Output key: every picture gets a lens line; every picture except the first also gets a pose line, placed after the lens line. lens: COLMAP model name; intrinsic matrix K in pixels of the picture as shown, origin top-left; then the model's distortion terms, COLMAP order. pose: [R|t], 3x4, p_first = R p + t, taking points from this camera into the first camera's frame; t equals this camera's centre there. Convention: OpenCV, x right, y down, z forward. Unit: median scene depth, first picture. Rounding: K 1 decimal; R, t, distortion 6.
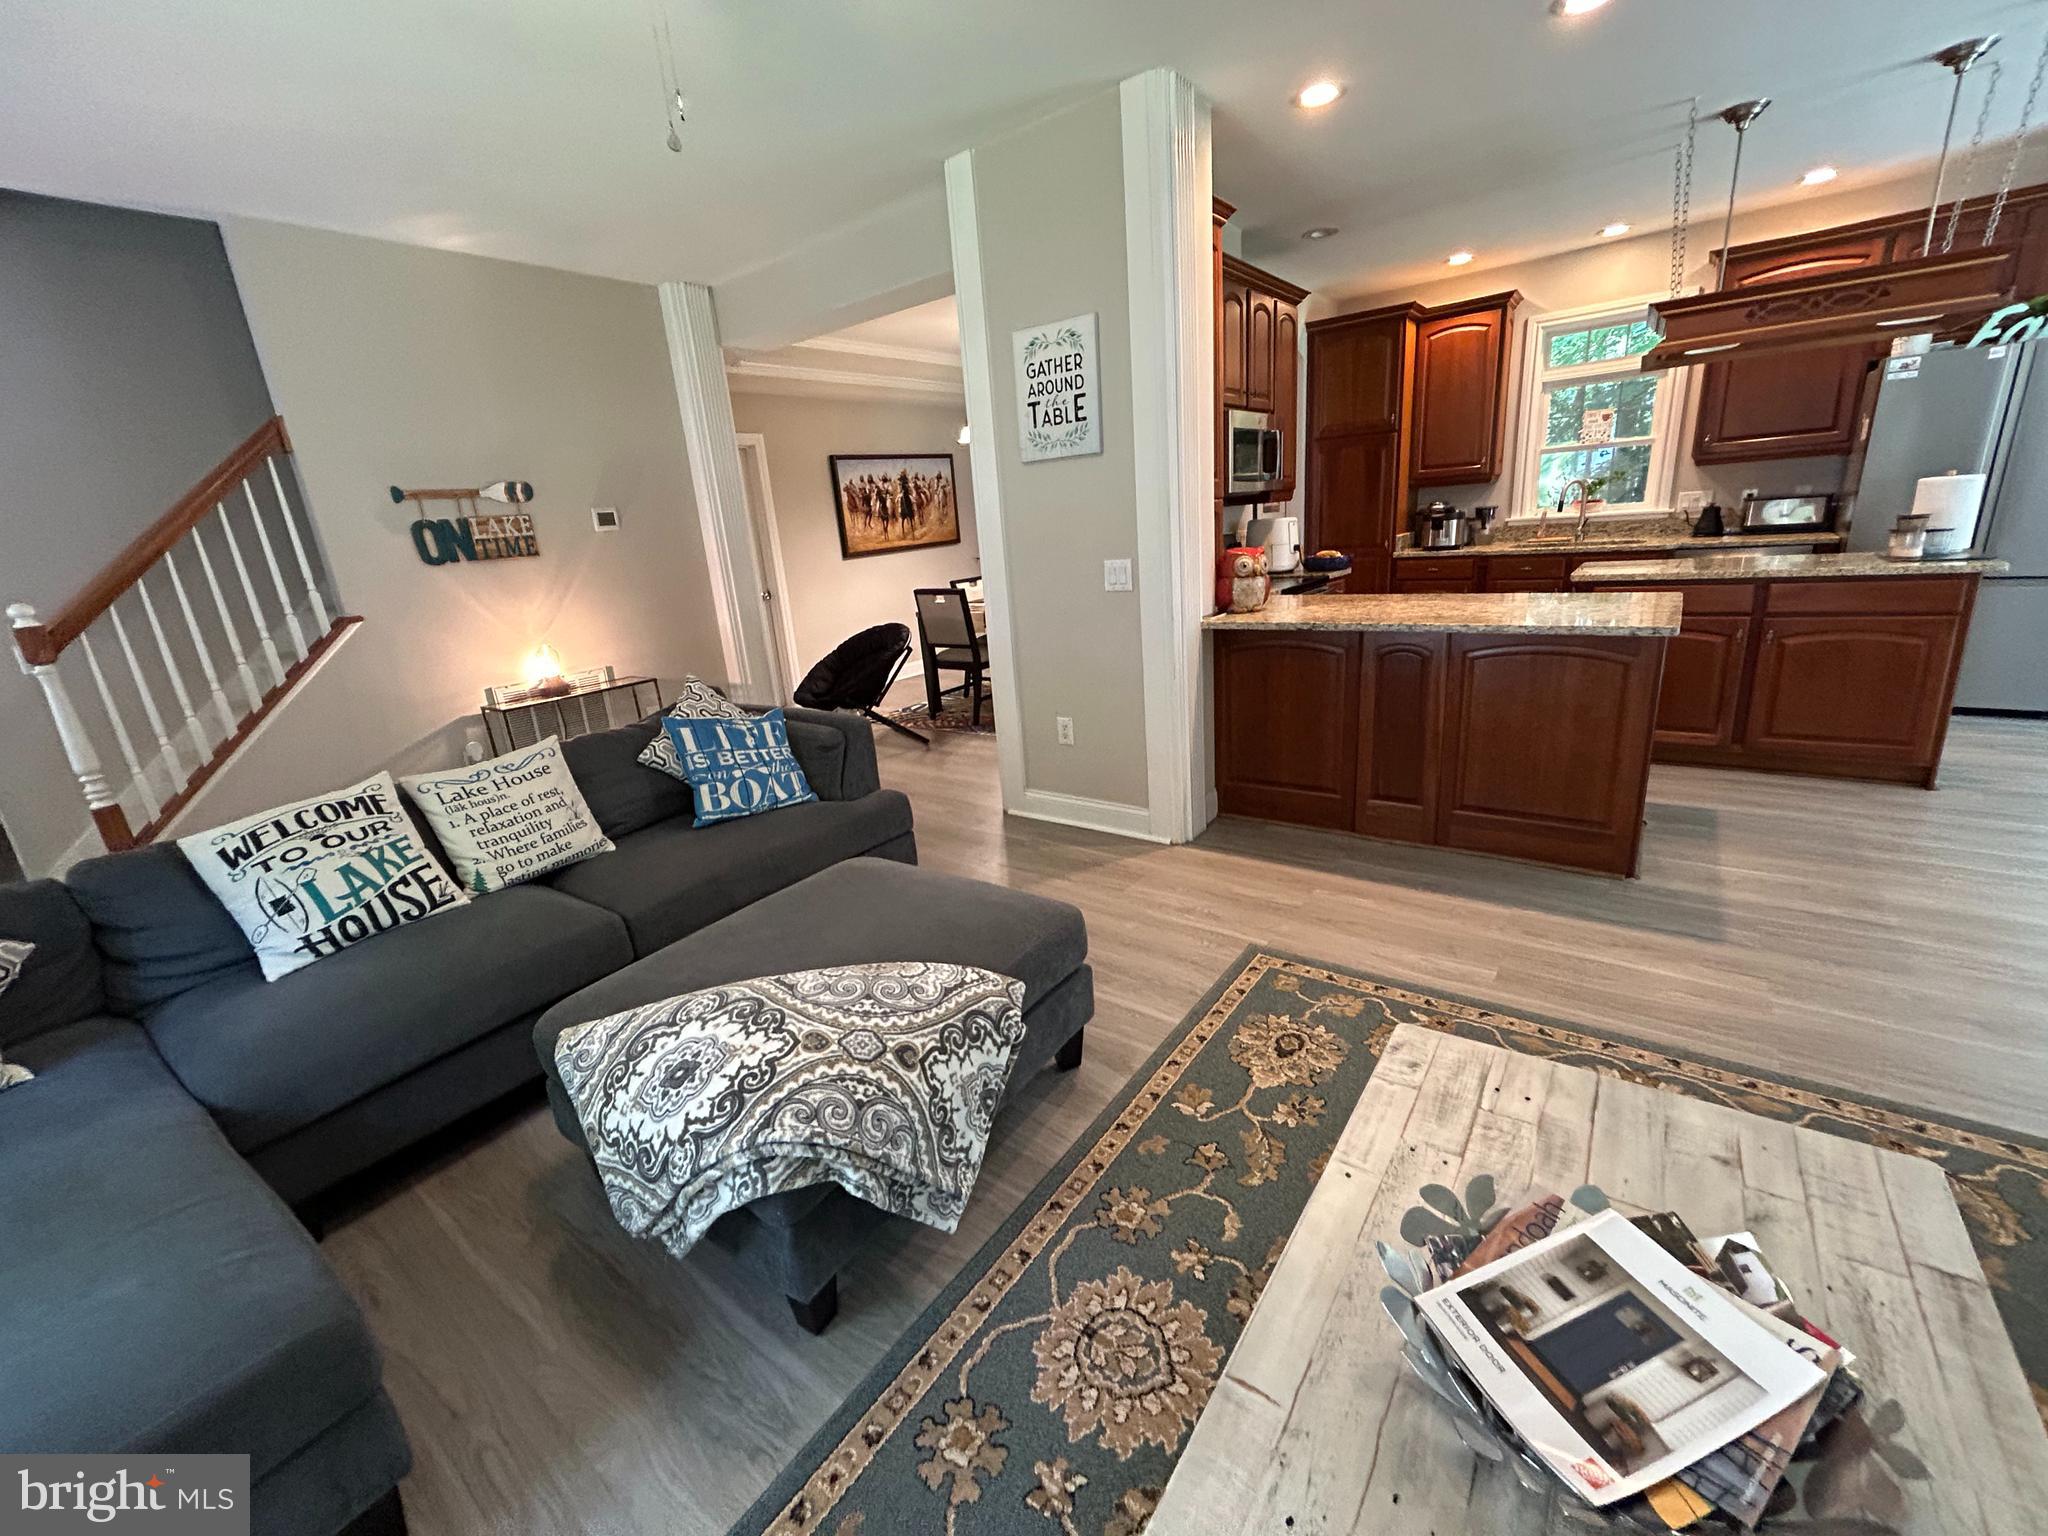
lens RADIAL K [[831.3, 0, 1019.7], [0, 831.3, 764.8], [0, 0, 1]] dist [-0.000682, 0.000372]
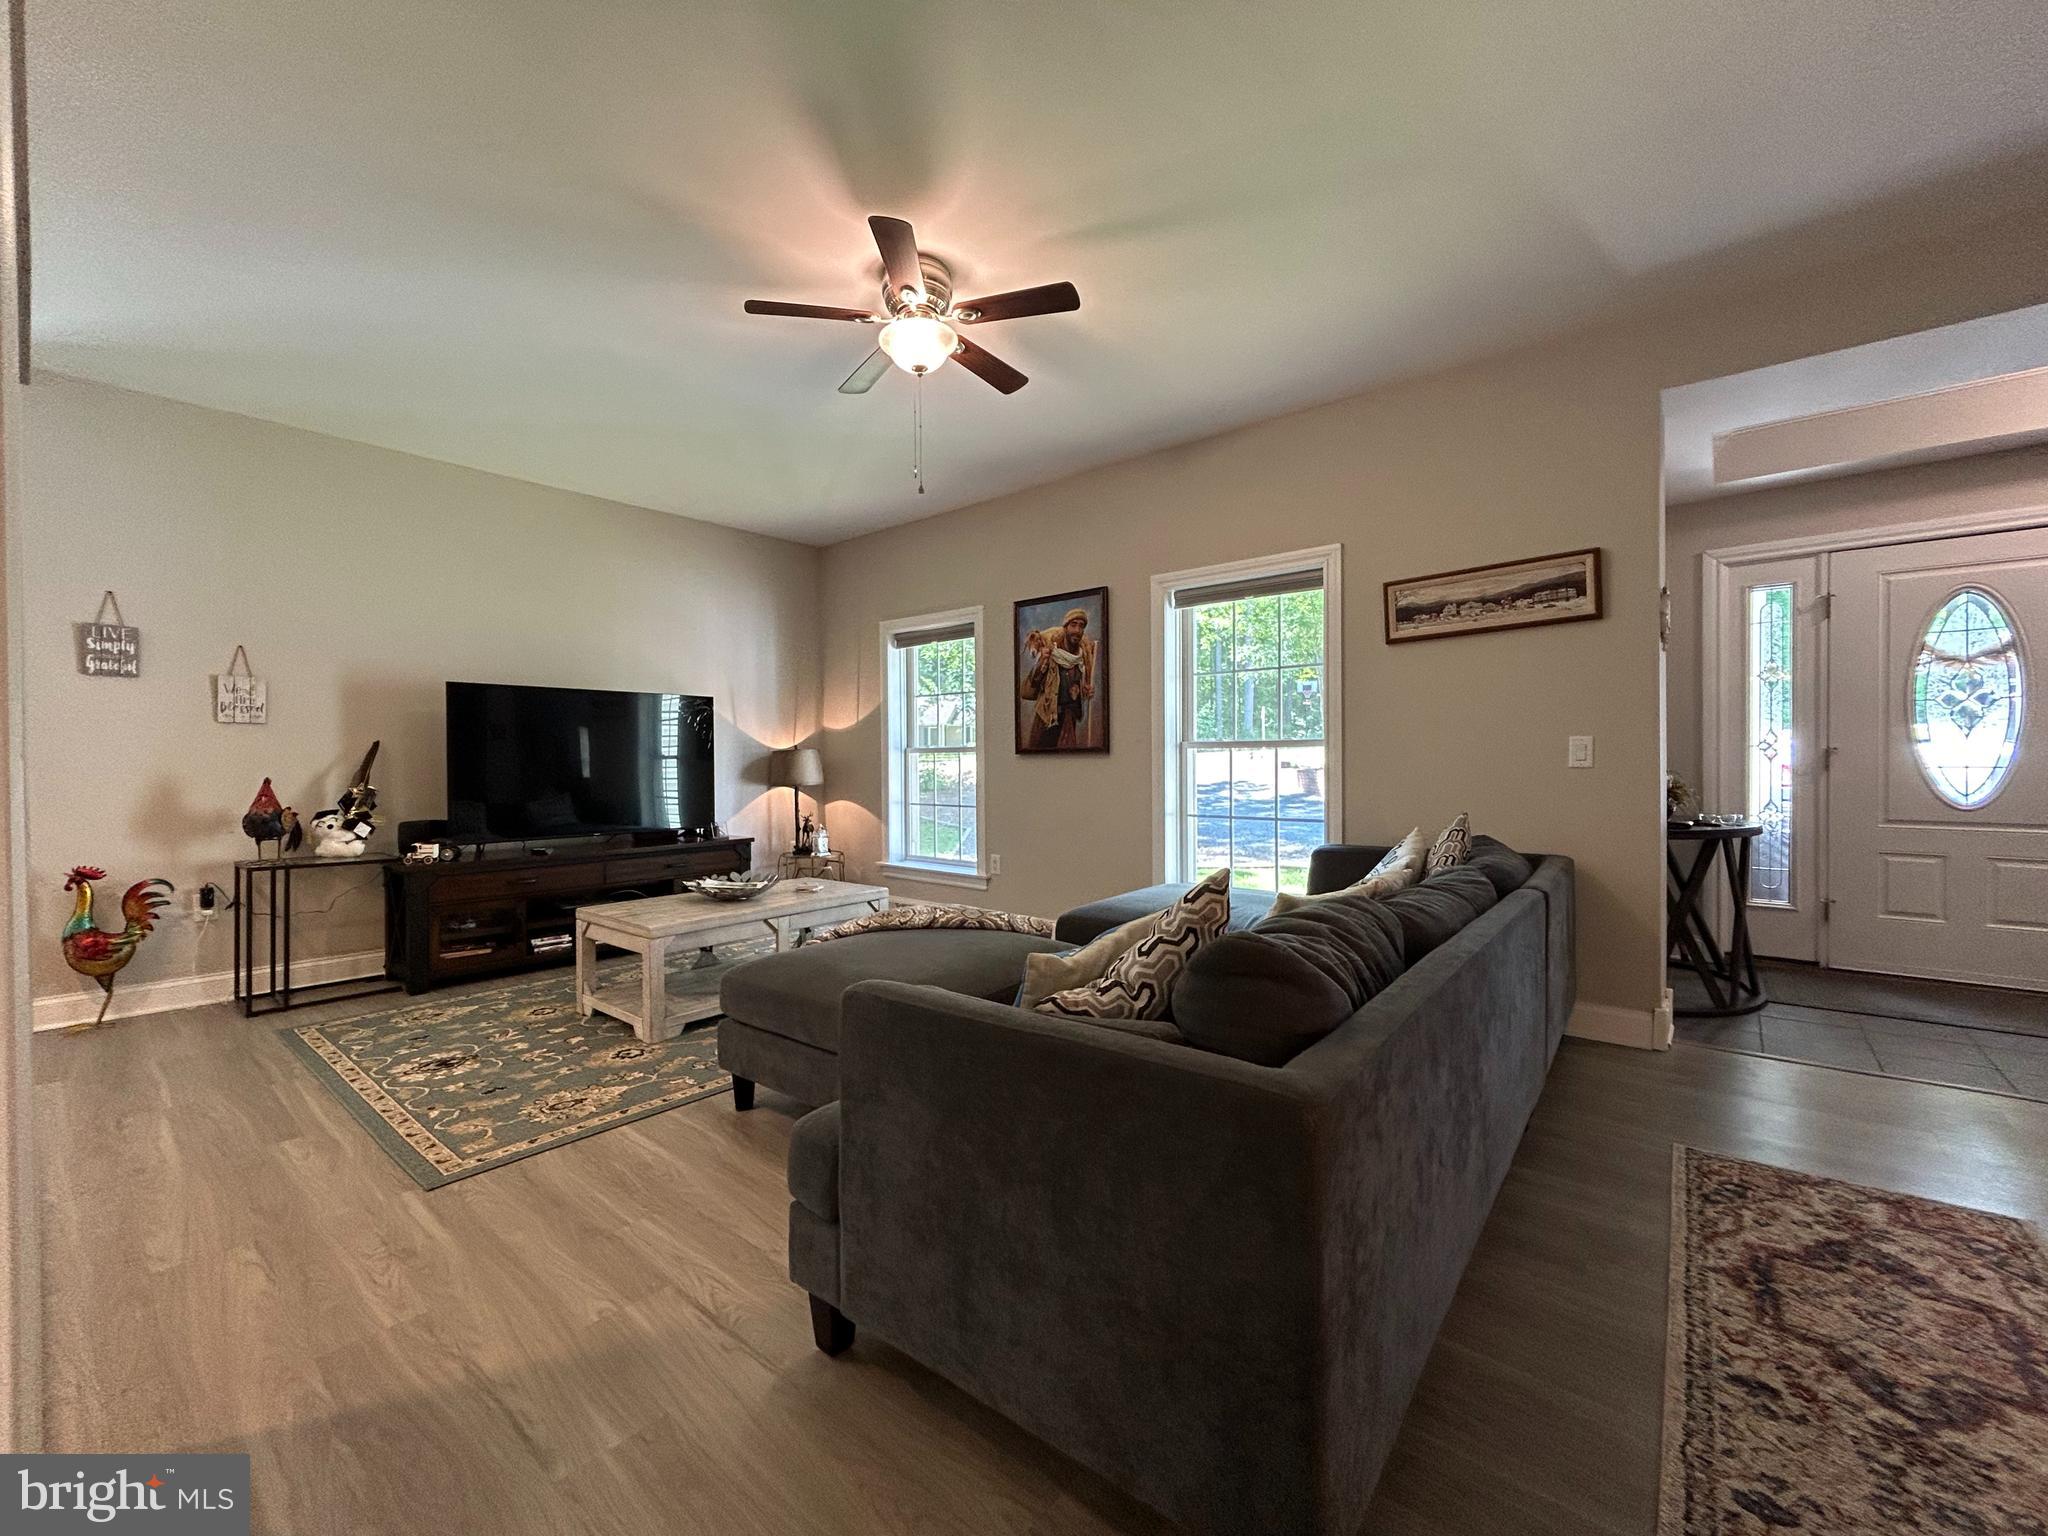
lens RADIAL K [[831.3, 0, 1017.8], [0, 831.3, 764.1], [0, 0, 1]] dist [-0.000682, 0.000372]
pose [[-0.994921, 0.085764, 0.052687, -0.244830], [0.097190, 0.954708, 0.281224, -0.231970], [-0.026182, 0.284917, -0.958195, 1.097116]]
